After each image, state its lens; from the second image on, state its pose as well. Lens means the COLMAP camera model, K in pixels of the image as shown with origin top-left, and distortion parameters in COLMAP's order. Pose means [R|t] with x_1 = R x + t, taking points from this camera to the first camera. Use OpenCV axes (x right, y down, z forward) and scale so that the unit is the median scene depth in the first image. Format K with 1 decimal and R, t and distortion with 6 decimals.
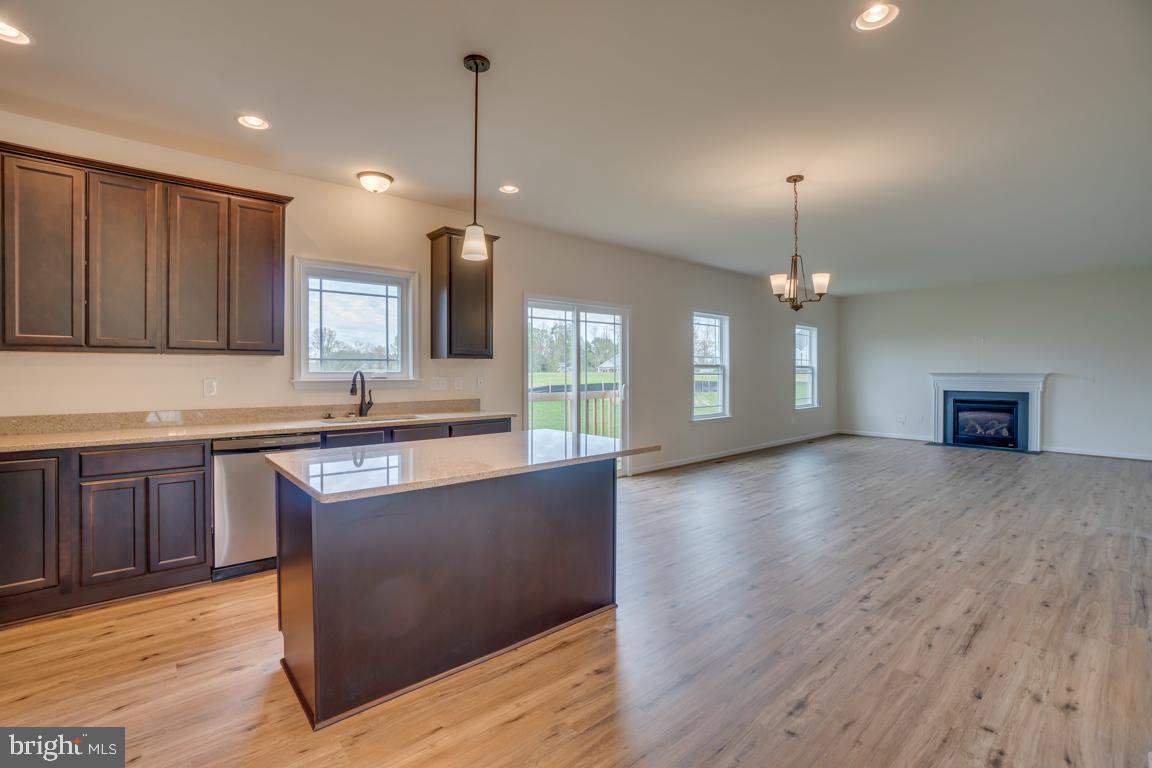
lens RADIAL K [[519.3, 0, 564.2], [0, 519.3, 371.3], [0, 0, 1]] dist [-0.050615, 0.025373]
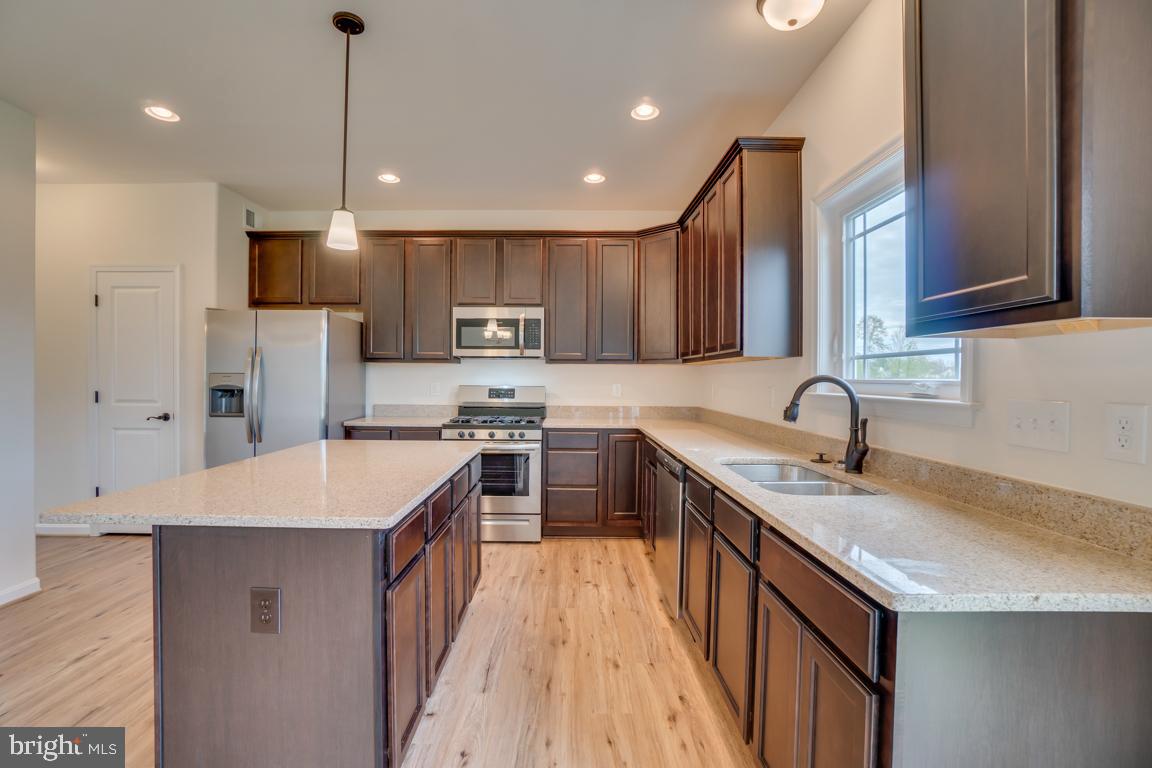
lens RADIAL K [[515.1, 0, 571.2], [0, 515.1, 380.2], [0, 0, 1]] dist [-0.046069, 0.013462]
pose [[-0.644990, -0.004499, -0.764178, 0.076789], [-0.011923, 0.999920, 0.004177, 0.000562], [0.764098, 0.011805, -0.644992, 0.581297]]
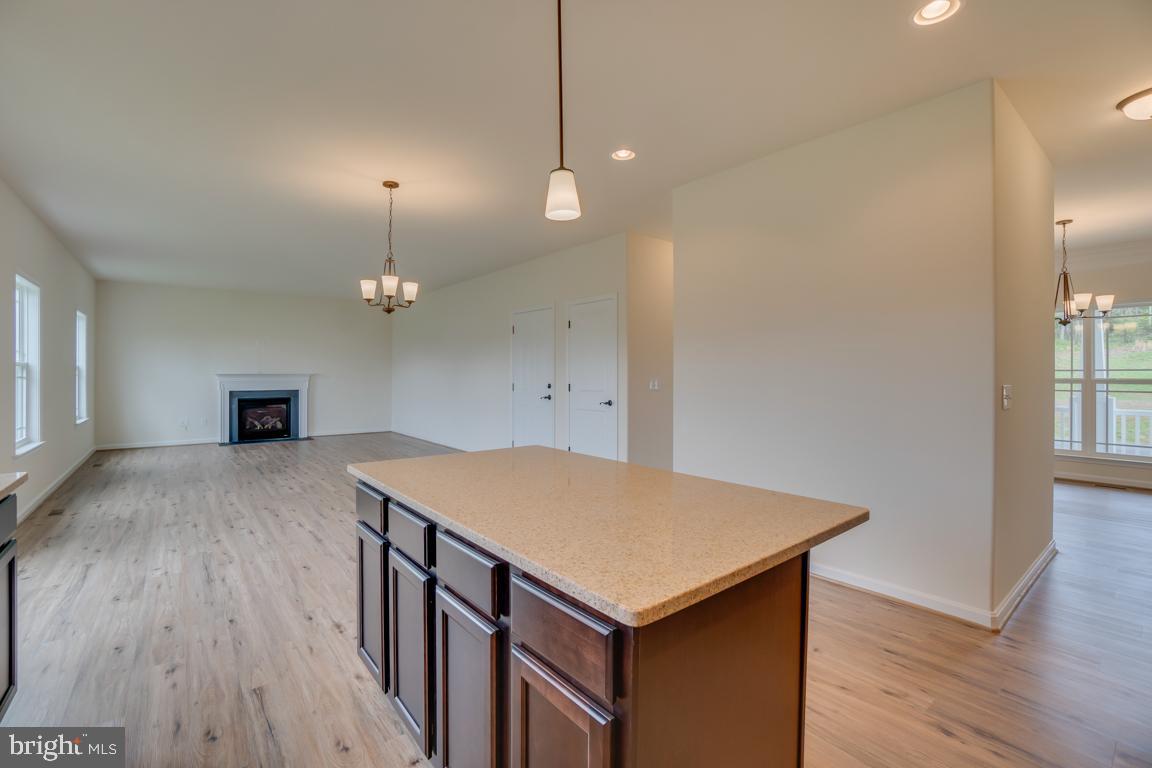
lens RADIAL K [[523.3, 0, 553.2], [0, 523.3, 367.9], [0, 0, 1]] dist [-0.003489, 0.000407]
pose [[0.083262, 0.006649, 0.996505, -0.280212], [0.001482, 0.999976, -0.006796, -0.000699], [-0.996527, 0.002043, 0.083250, 0.297154]]
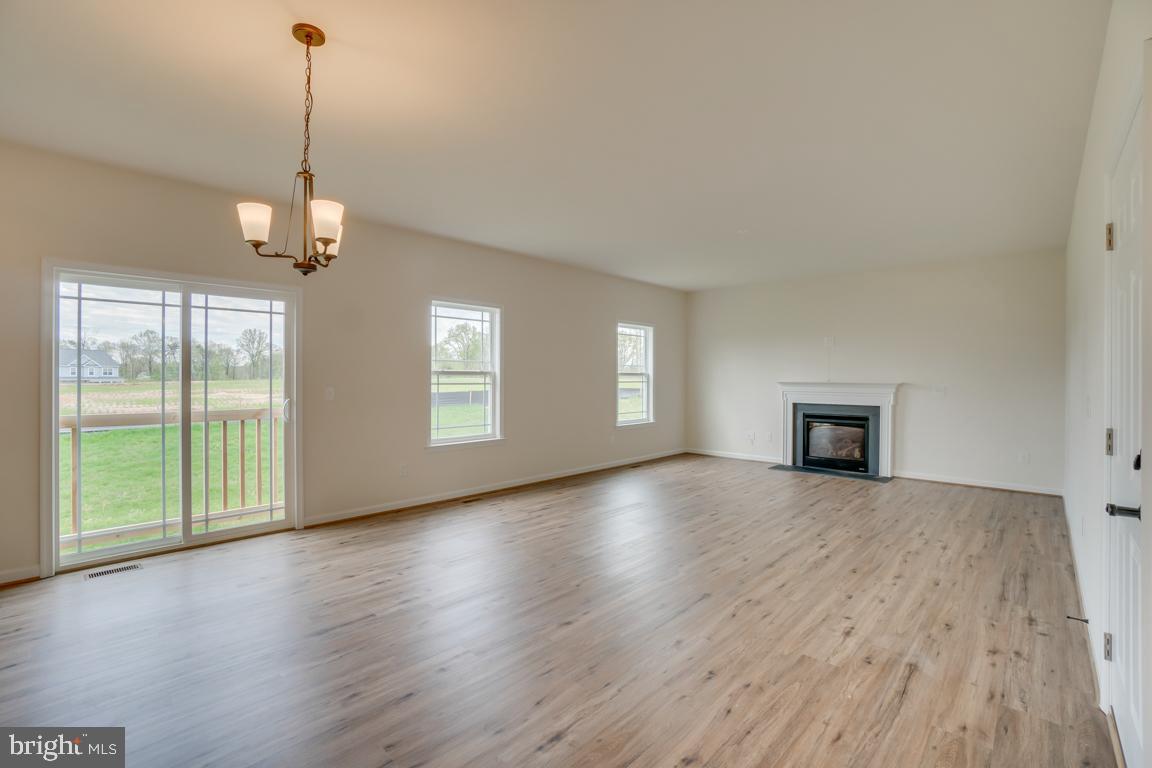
lens RADIAL K [[519.3, 0, 564.2], [0, 519.3, 371.3], [0, 0, 1]] dist [-0.050615, 0.025373]
pose [[0.996171, 0.003896, 0.087341, 0.337586], [-0.003015, 0.999943, -0.010223, -0.005056], [-0.087376, 0.009921, 0.996126, 0.217229]]
